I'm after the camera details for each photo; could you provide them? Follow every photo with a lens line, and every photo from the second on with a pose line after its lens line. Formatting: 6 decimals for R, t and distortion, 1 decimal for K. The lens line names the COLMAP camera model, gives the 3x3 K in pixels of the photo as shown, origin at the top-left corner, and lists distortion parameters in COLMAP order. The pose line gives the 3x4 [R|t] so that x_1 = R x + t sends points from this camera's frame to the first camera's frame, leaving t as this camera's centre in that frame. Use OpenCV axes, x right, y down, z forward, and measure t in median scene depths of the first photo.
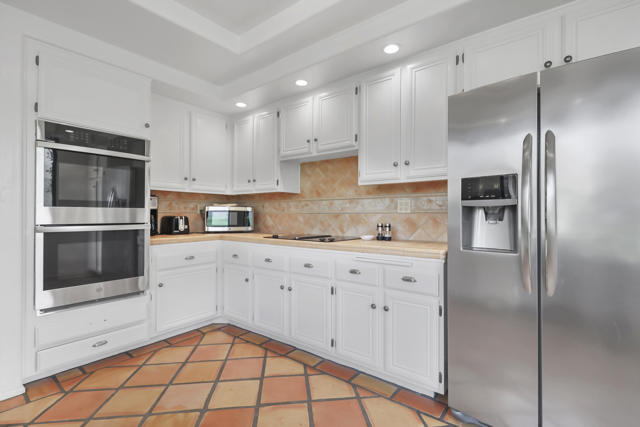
lens RADIAL K [[300.2, 0, 323.9], [0, 300.2, 213.0], [0, 0, 1]] dist [0.000512, -0.000820]
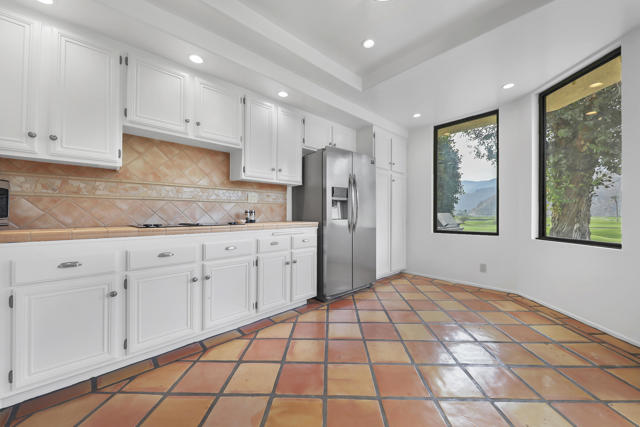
lens RADIAL K [[244.9, 0, 334.1], [0, 244.9, 215.5], [0, 0, 1]] dist [-0.017866, -0.000350]
pose [[0.094103, -0.003322, 0.995557, -0.819993], [-0.000314, 0.999994, 0.003367, 0.054103], [-0.995562, -0.000629, 0.094102, 0.517688]]
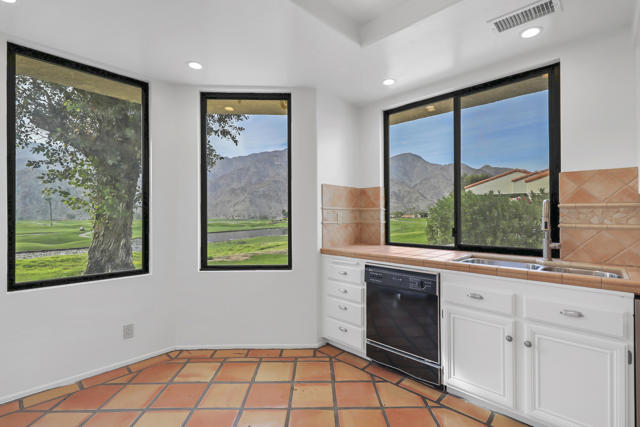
lens RADIAL K [[300.2, 0, 320.5], [0, 300.2, 213.8], [0, 0, 1]] dist [0.000512, -0.000820]
pose [[-0.997605, 0.002155, 0.069132, -0.101401], [0.001072, 0.999876, -0.015694, -0.031188], [-0.069157, -0.015582, -0.997484, 0.796829]]
